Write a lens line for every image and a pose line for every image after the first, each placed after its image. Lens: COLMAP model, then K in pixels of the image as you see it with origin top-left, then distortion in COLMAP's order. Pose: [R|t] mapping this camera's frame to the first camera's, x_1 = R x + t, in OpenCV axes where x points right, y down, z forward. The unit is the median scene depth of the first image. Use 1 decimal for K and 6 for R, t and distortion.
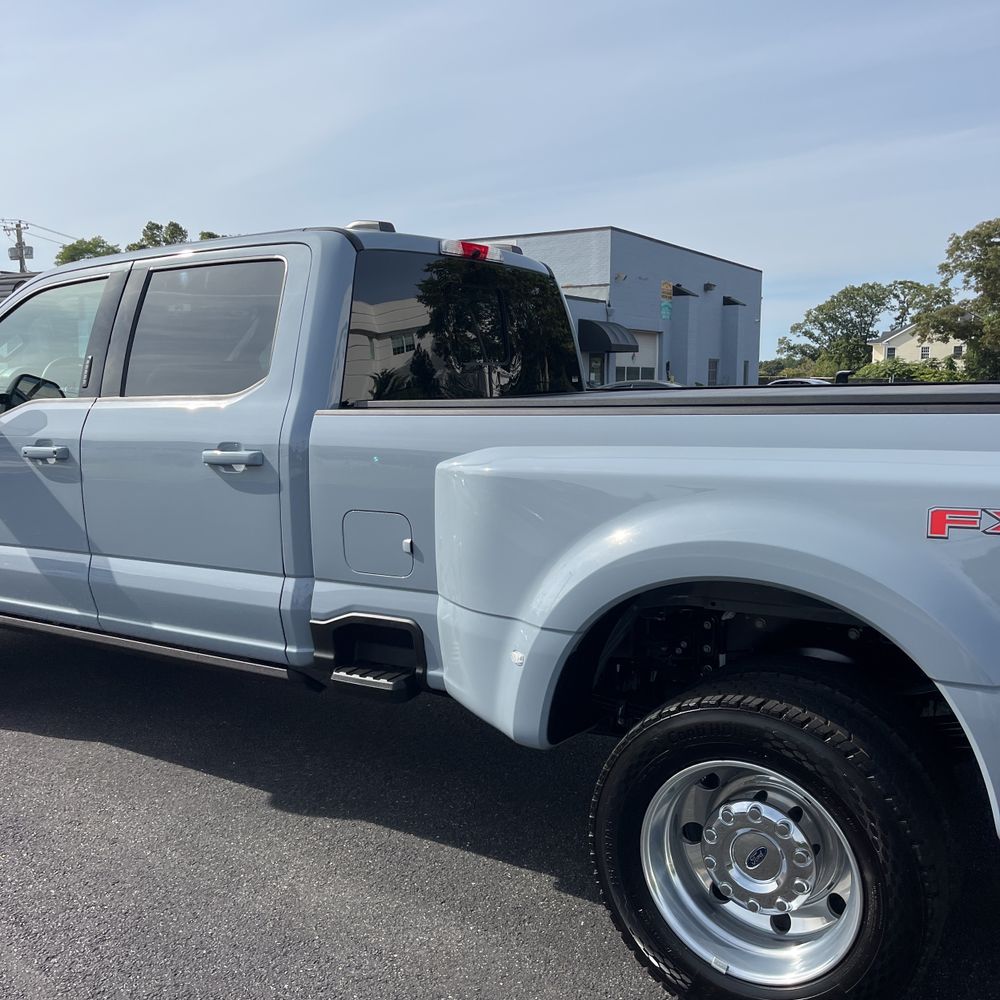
lens RADIAL K [[1008.3, 0, 500.0], [0, 1008.3, 500.0], [0, 0, 1]] dist [0.039888, -0.022286]
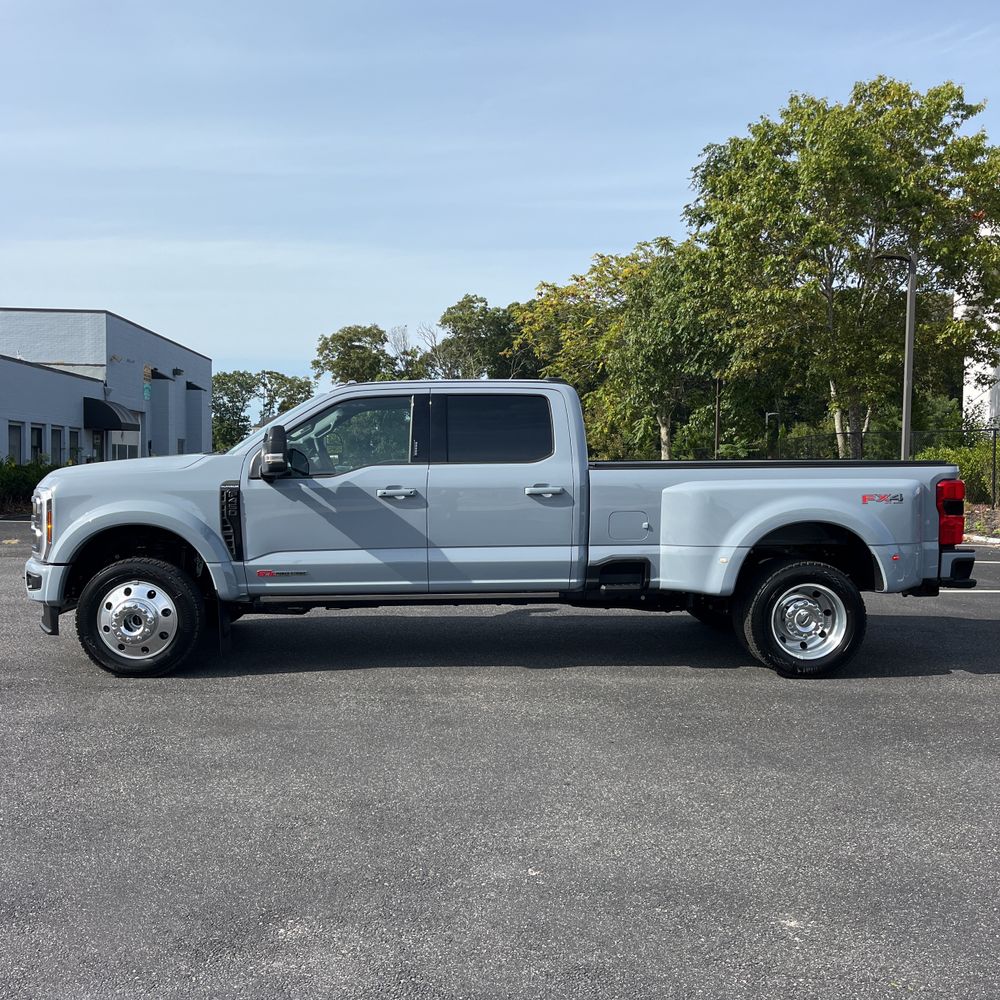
lens RADIAL K [[978.4, 0, 520.9], [0, 978.4, 557.9], [0, 0, 1]] dist [0.027446, -0.013958]
pose [[0.804790, -0.047686, 0.591641, -0.155946], [0.058961, 0.998260, 0.000257, 0.009585], [-0.590624, 0.034677, 0.806201, -0.061047]]
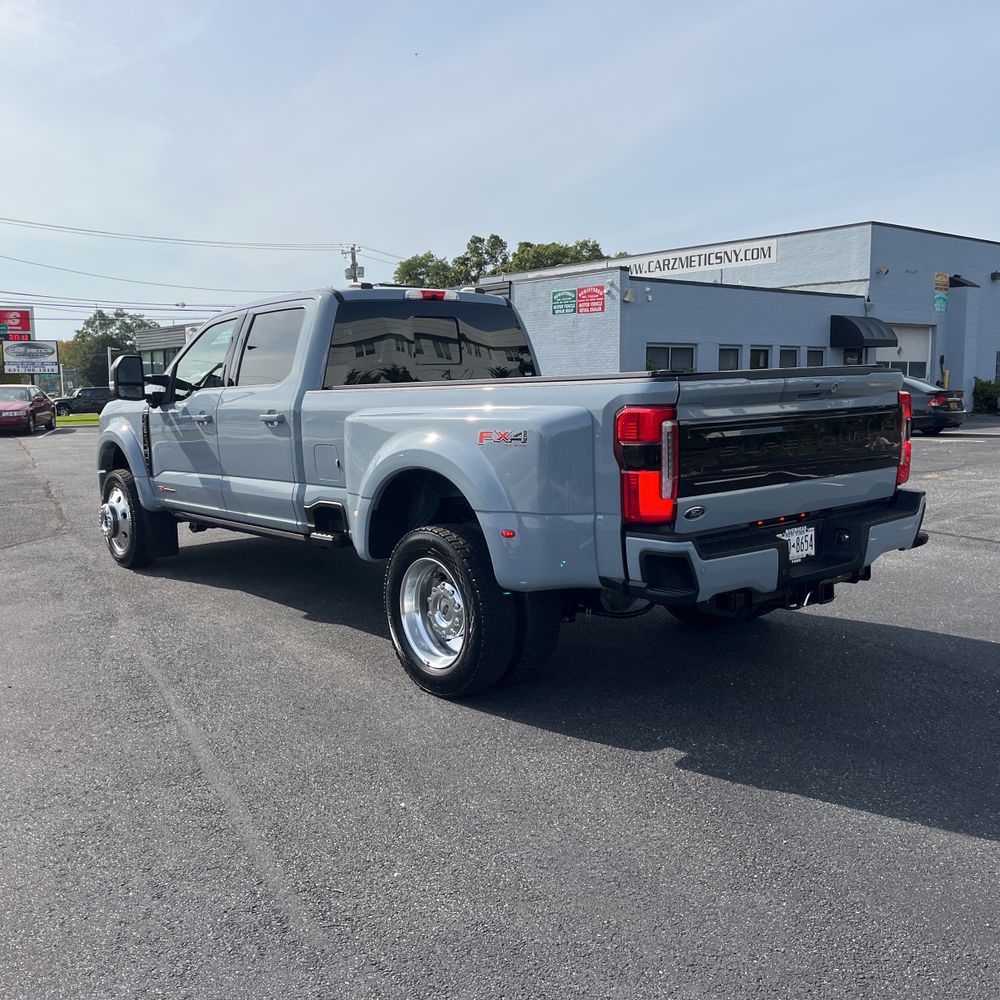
lens RADIAL K [[1008.3, 0, 500.0], [0, 1008.3, 500.0], [0, 0, 1]] dist [0.039888, -0.022286]
pose [[0.952182, 0.024297, -0.304562, 0.071793], [-0.024273, 0.999698, 0.003864, 0.009414], [0.304564, 0.003713, 0.952485, -0.064560]]
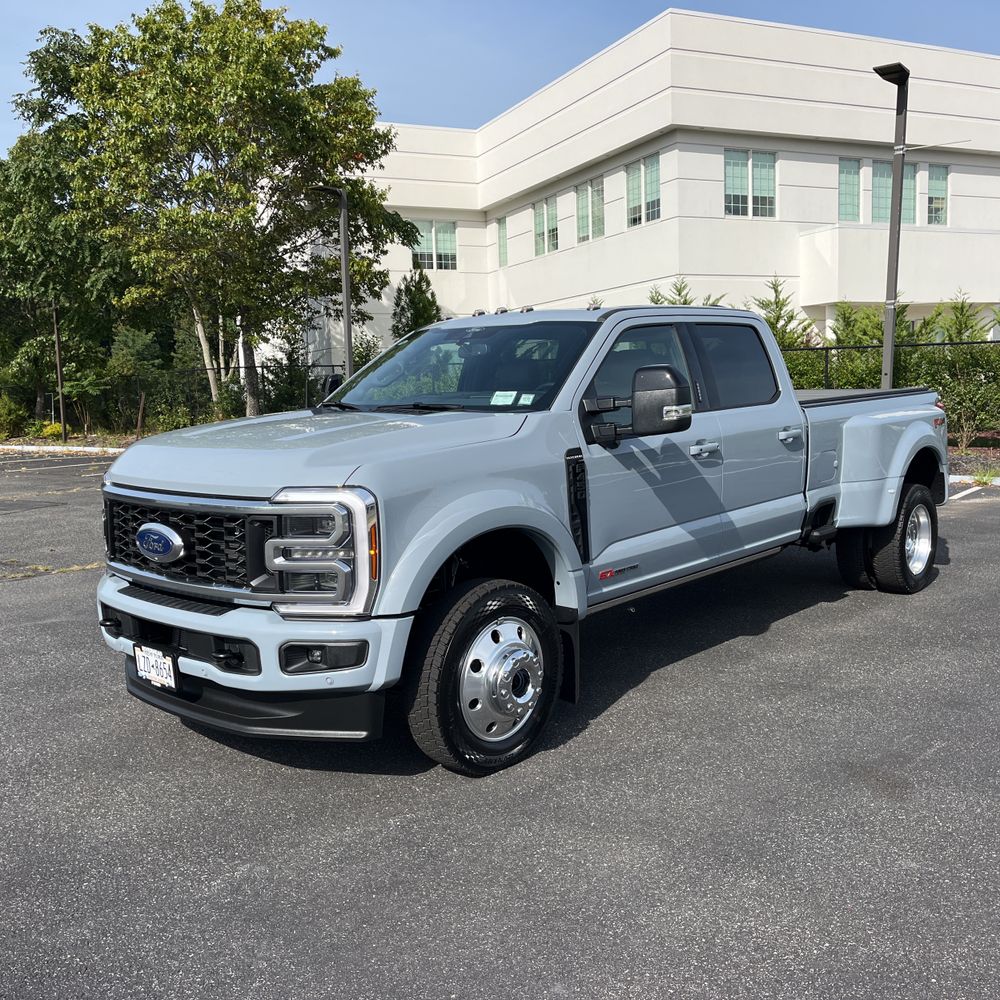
lens RADIAL K [[1008.3, 0, 500.0], [0, 1008.3, 500.0], [0, 0, 1]] dist [0.039888, -0.022286]
pose [[0.161324, -0.110642, 0.980680, -0.227507], [0.145545, 0.985497, 0.087243, -0.016935], [-0.976110, 0.128659, 0.175088, 0.125903]]
